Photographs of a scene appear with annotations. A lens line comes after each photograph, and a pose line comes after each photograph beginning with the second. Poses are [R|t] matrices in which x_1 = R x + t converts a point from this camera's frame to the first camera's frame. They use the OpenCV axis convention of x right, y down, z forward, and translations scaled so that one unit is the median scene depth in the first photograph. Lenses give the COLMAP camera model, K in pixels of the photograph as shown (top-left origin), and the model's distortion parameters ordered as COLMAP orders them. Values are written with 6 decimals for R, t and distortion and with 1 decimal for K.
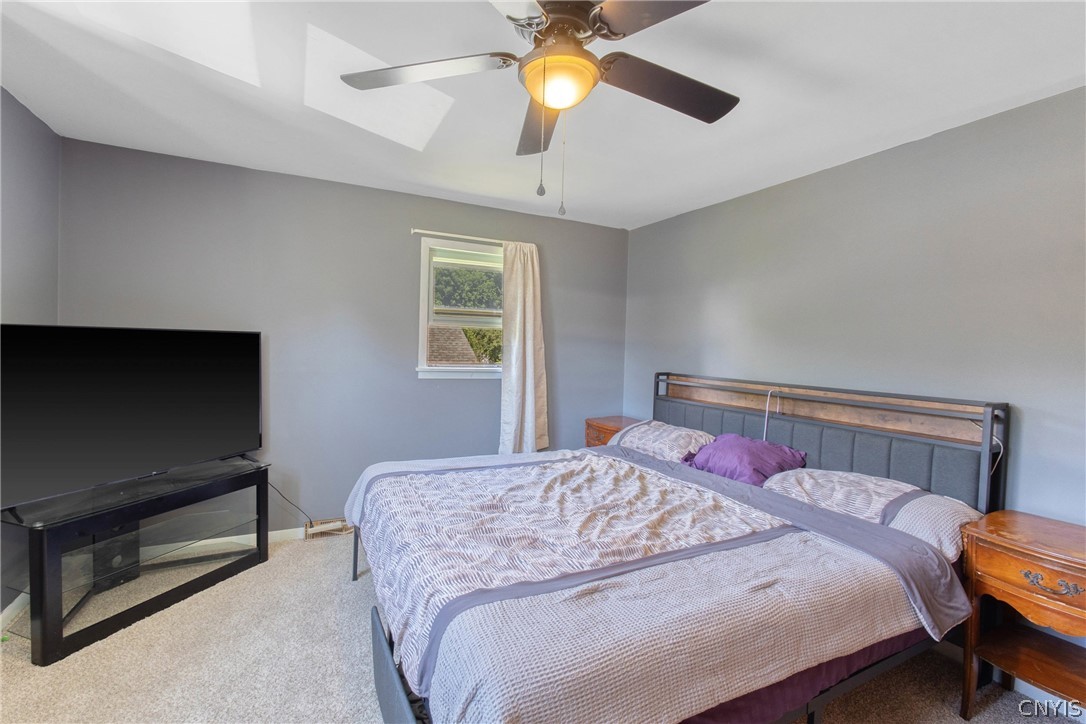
lens RADIAL K [[497.9, 0, 539.1], [0, 497.9, 360.2], [0, 0, 1]] dist [0.000877, 0.000624]
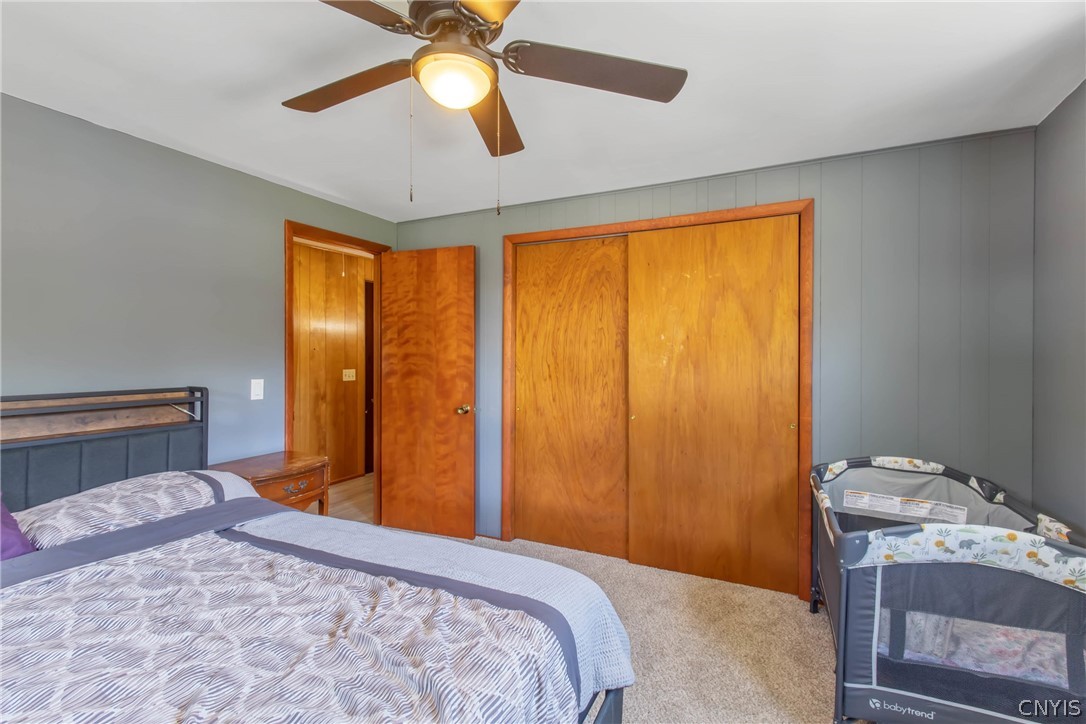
lens RADIAL K [[497.9, 0, 539.1], [0, 497.9, 360.2], [0, 0, 1]] dist [0.000877, 0.000624]
pose [[-0.581363, -0.047679, 0.812246, -0.547718], [-0.004250, 0.998446, 0.055566, -0.049796], [-0.813633, 0.028852, -0.580662, 0.911025]]
